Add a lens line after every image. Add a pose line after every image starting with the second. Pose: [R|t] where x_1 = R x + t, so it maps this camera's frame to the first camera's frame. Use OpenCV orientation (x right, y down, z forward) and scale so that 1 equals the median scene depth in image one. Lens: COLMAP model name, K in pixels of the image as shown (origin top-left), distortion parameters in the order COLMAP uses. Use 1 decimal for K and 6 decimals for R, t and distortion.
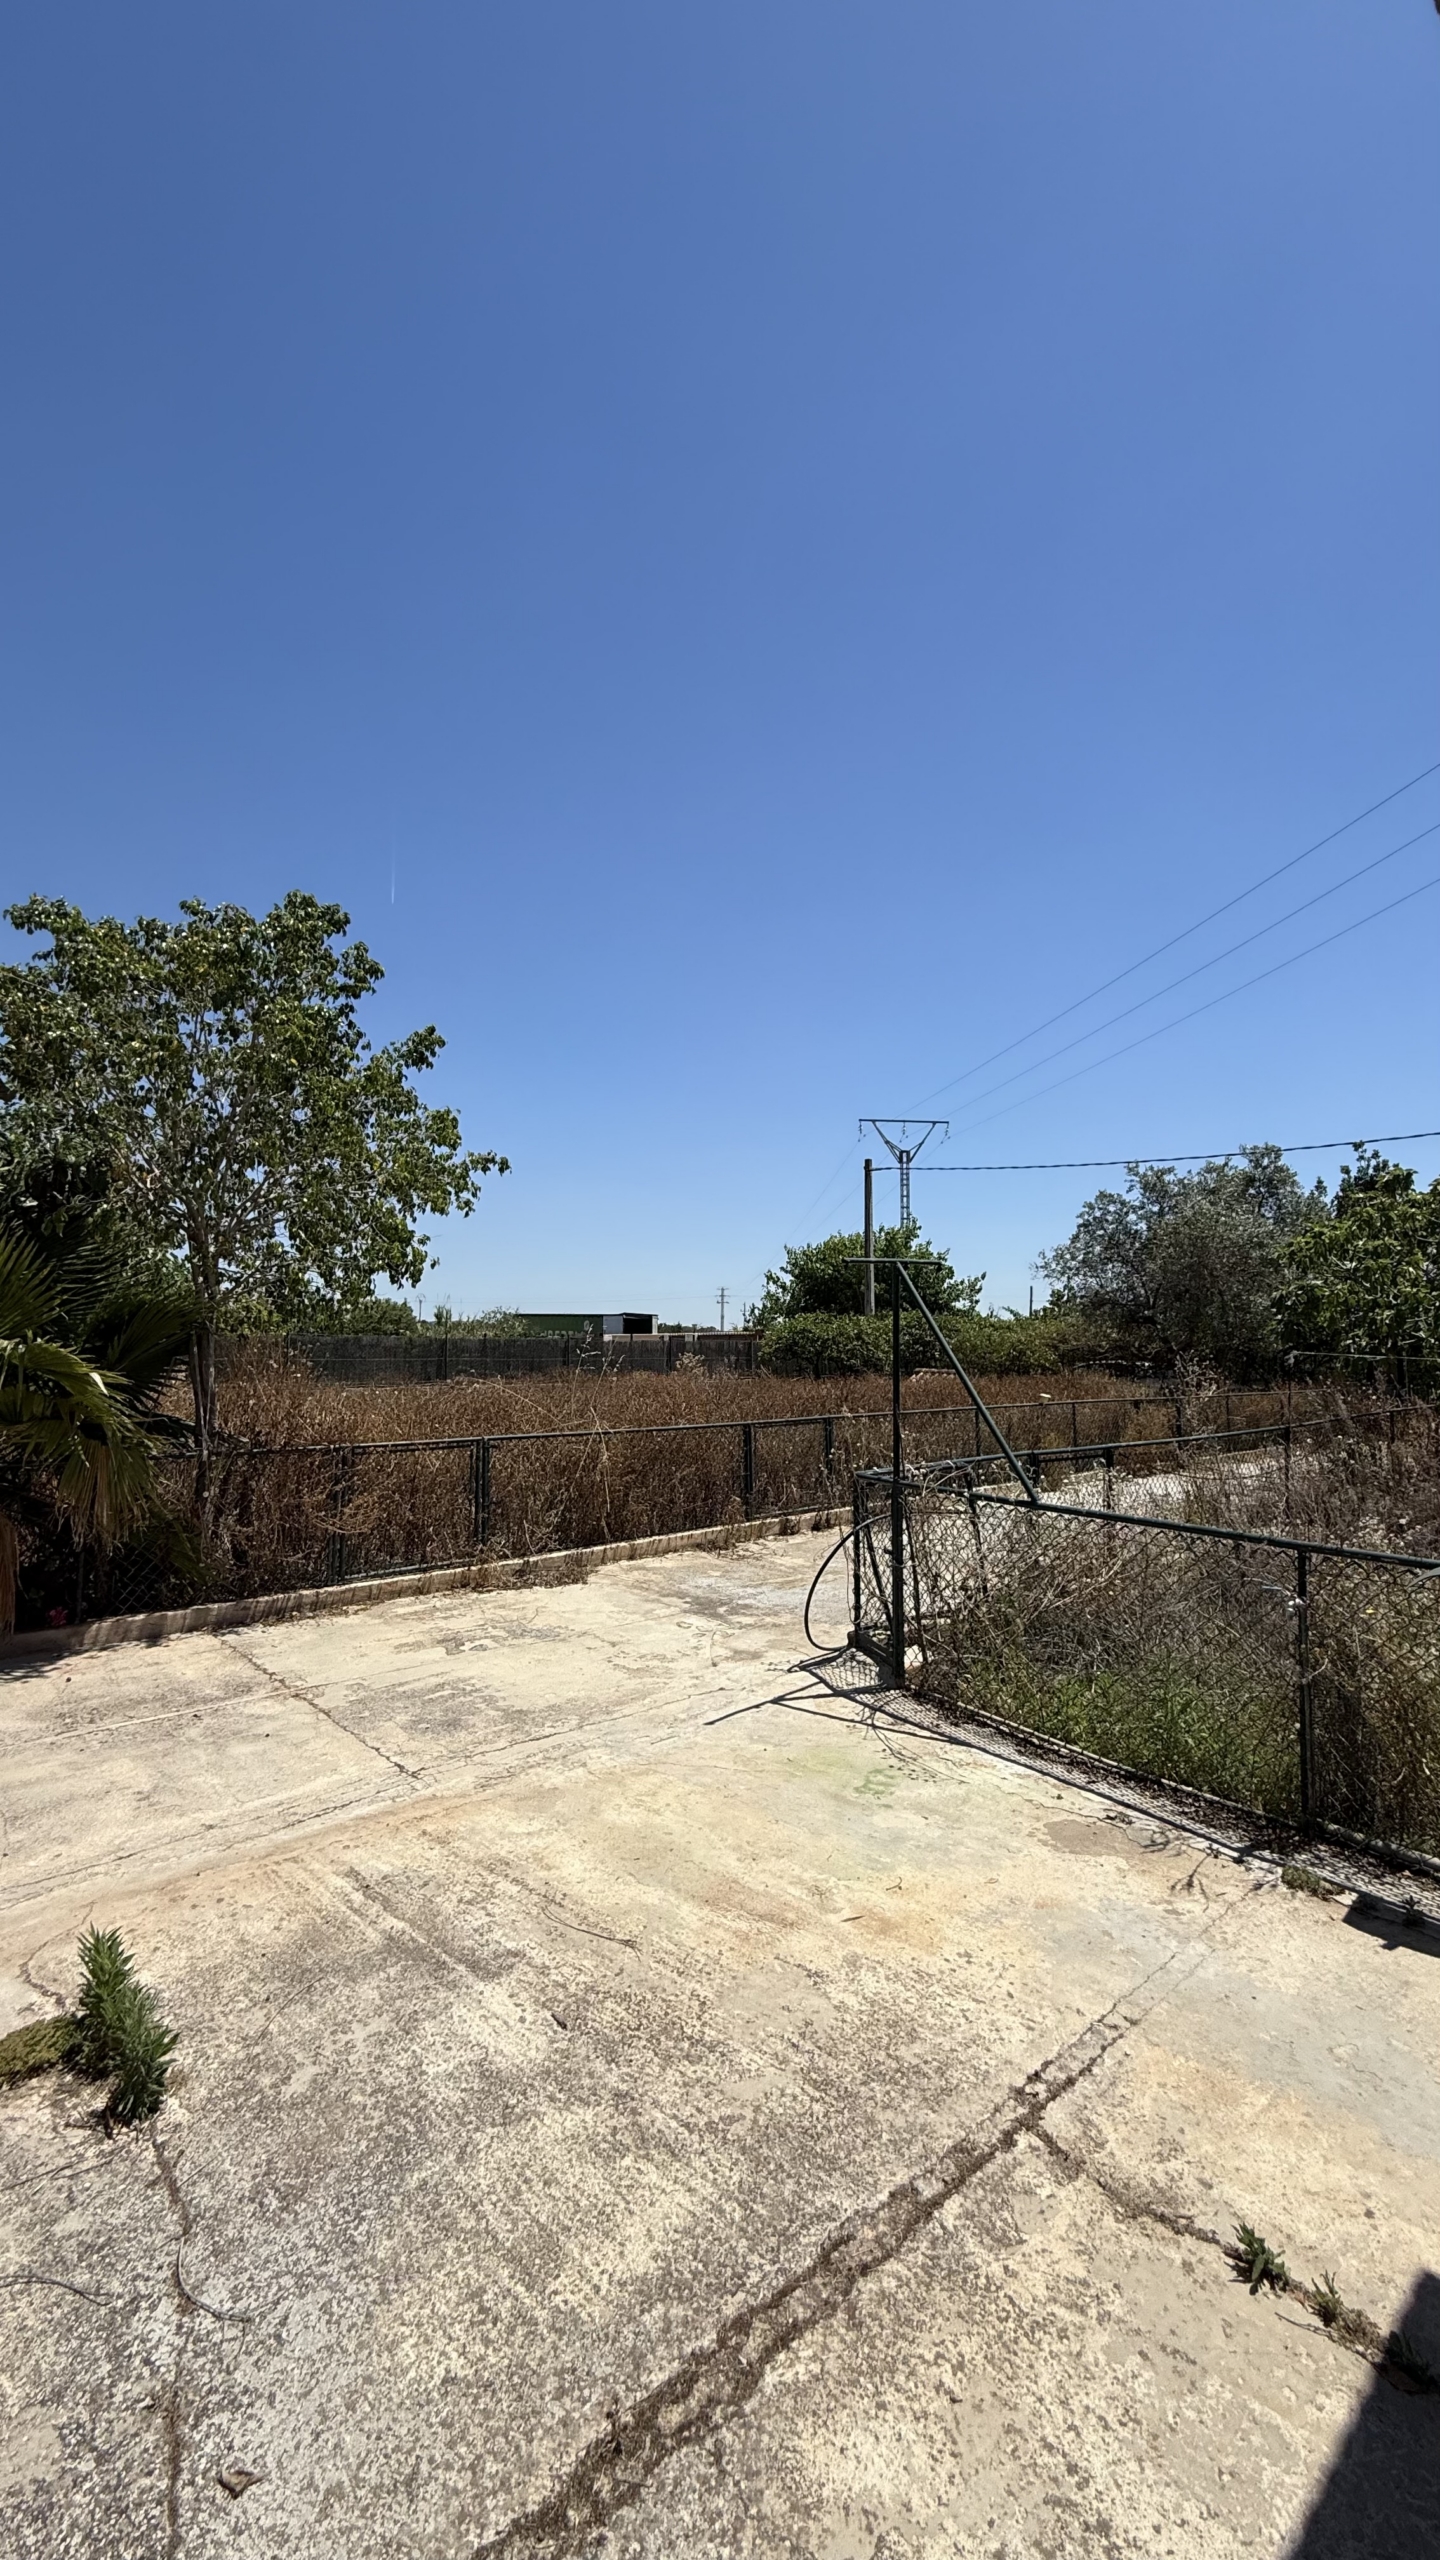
lens RADIAL K [[1021.0, 0, 718.2], [0, 1021.0, 1284.2], [0, 0, 1]] dist [-0.001329, 0.000663]
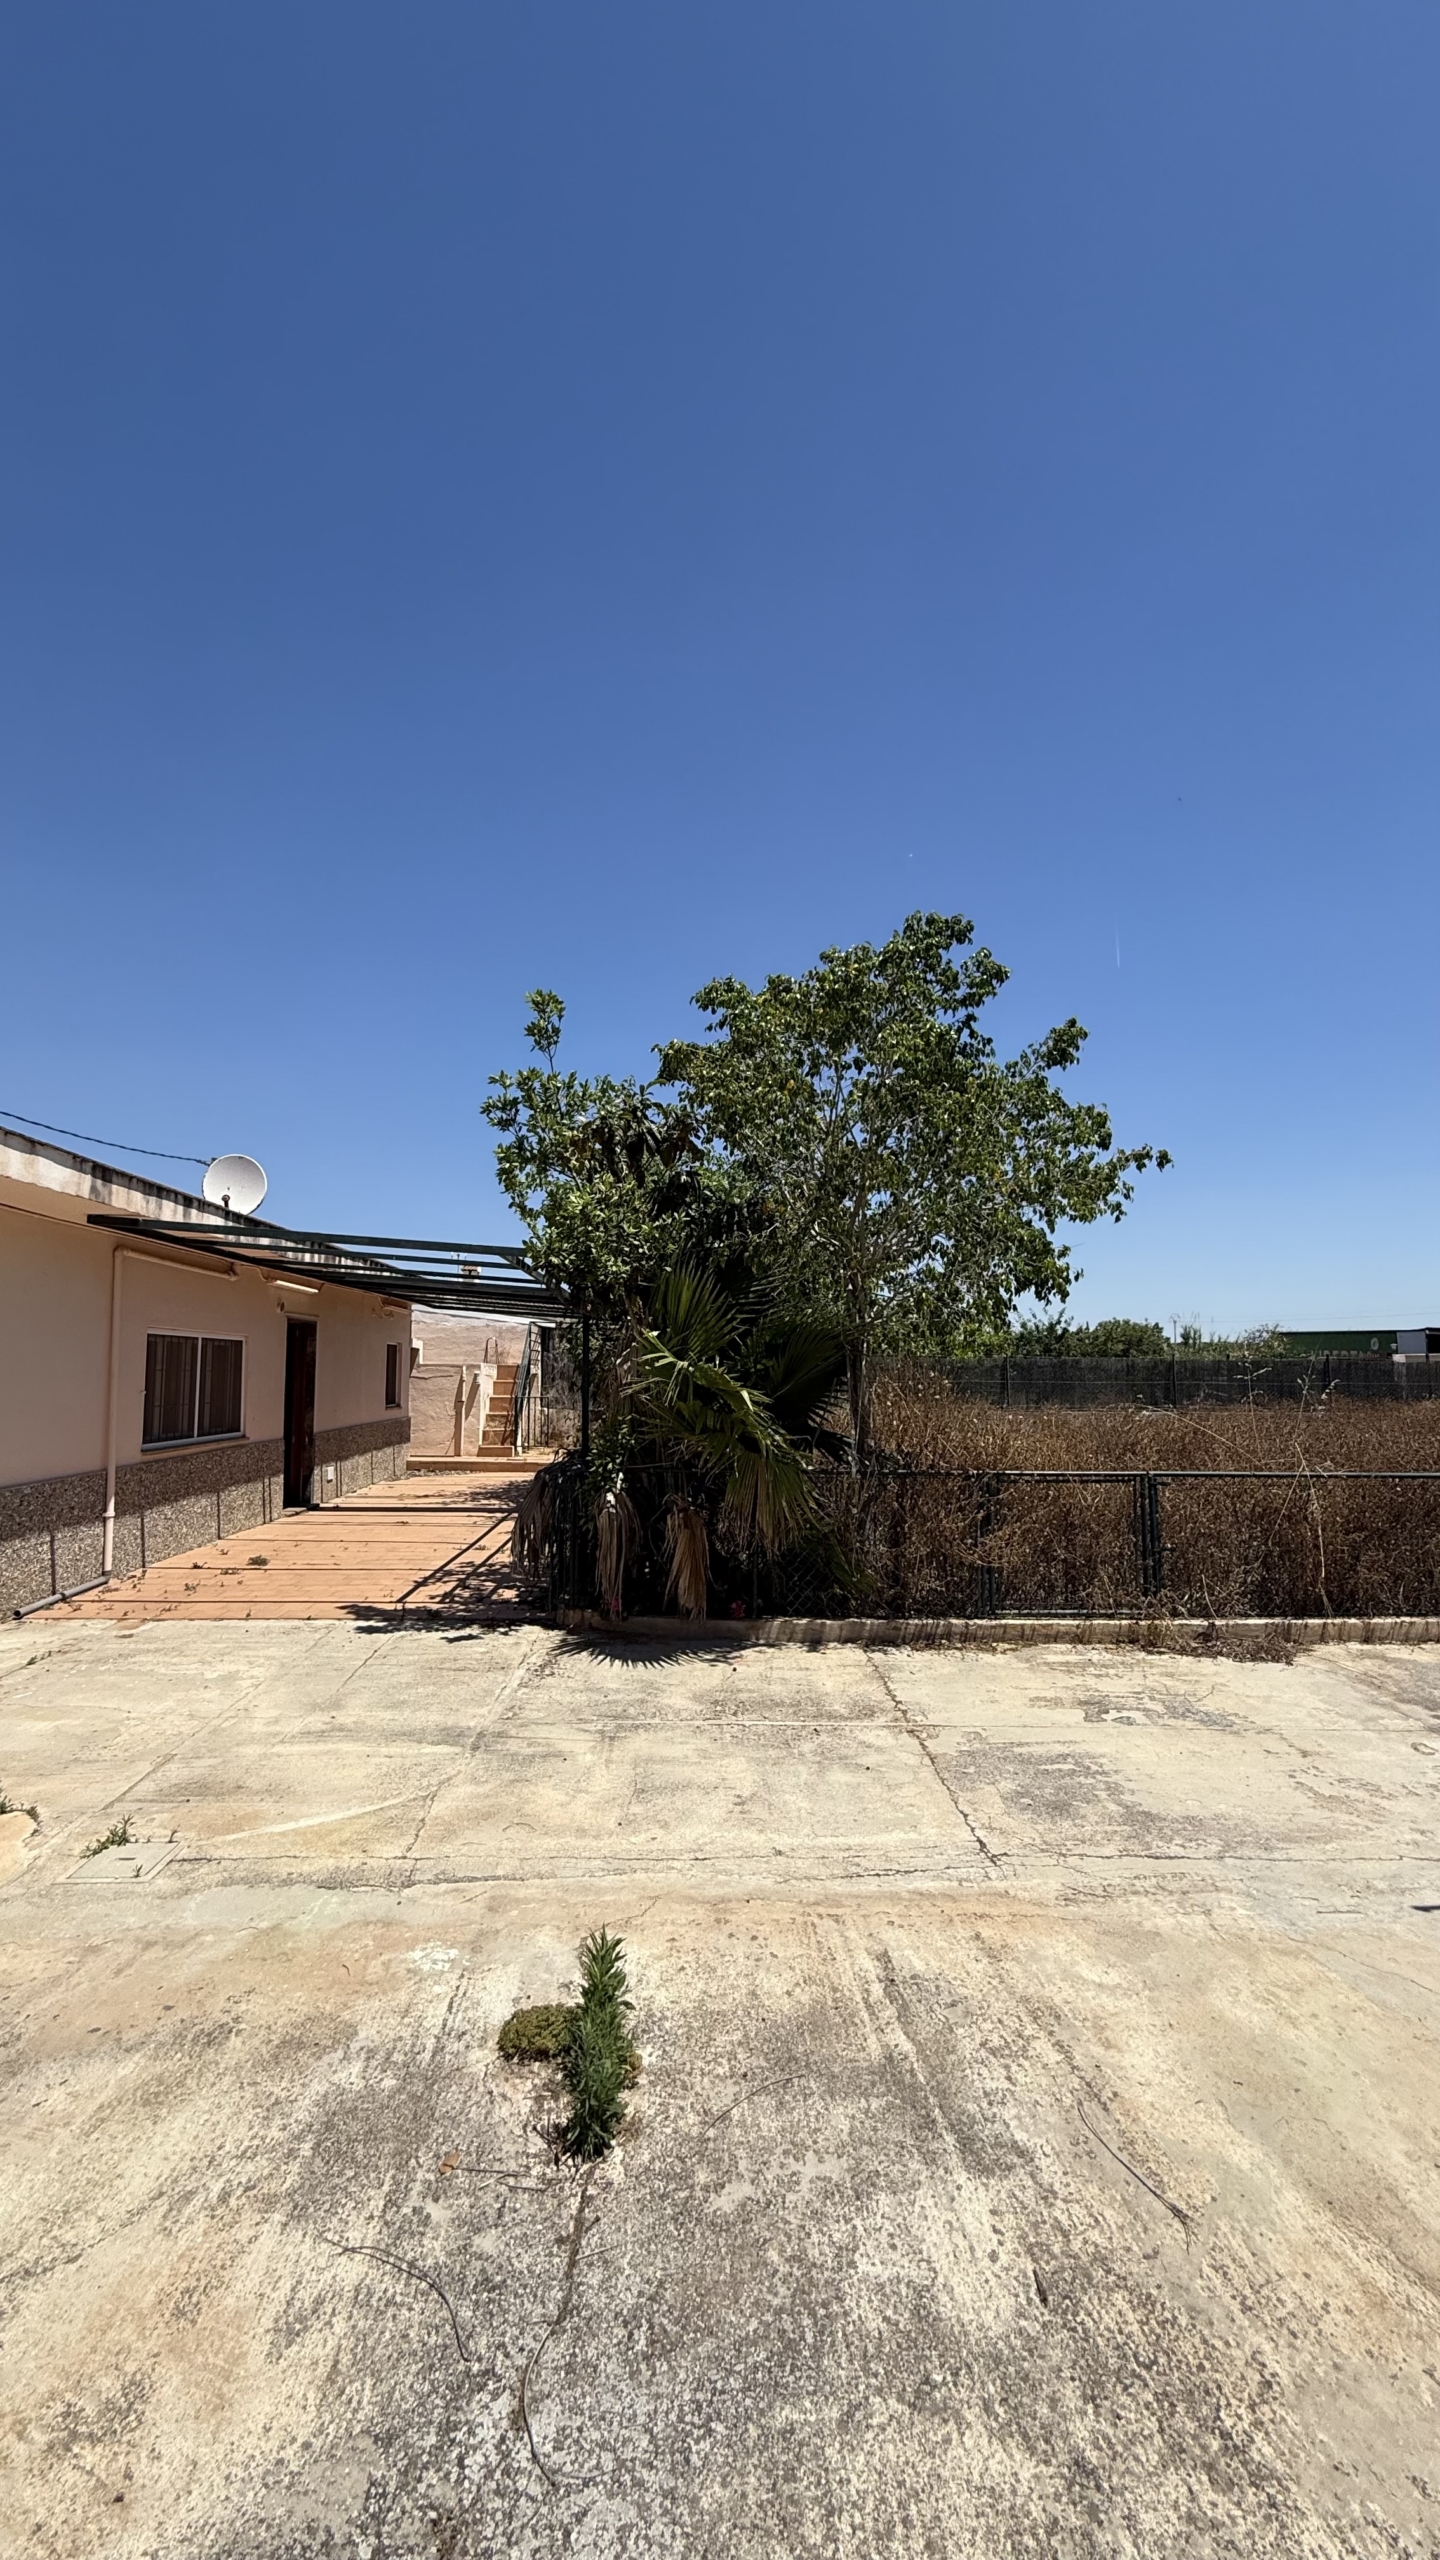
lens RADIAL K [[1021.0, 0, 723.2], [0, 1021.0, 1280.2], [0, 0, 1]] dist [-0.001329, 0.000663]
pose [[0.762314, -0.056691, -0.644719, 0.098532], [0.039763, 0.998377, -0.040774, 0.011966], [0.645984, 0.005446, 0.763331, 0.156231]]
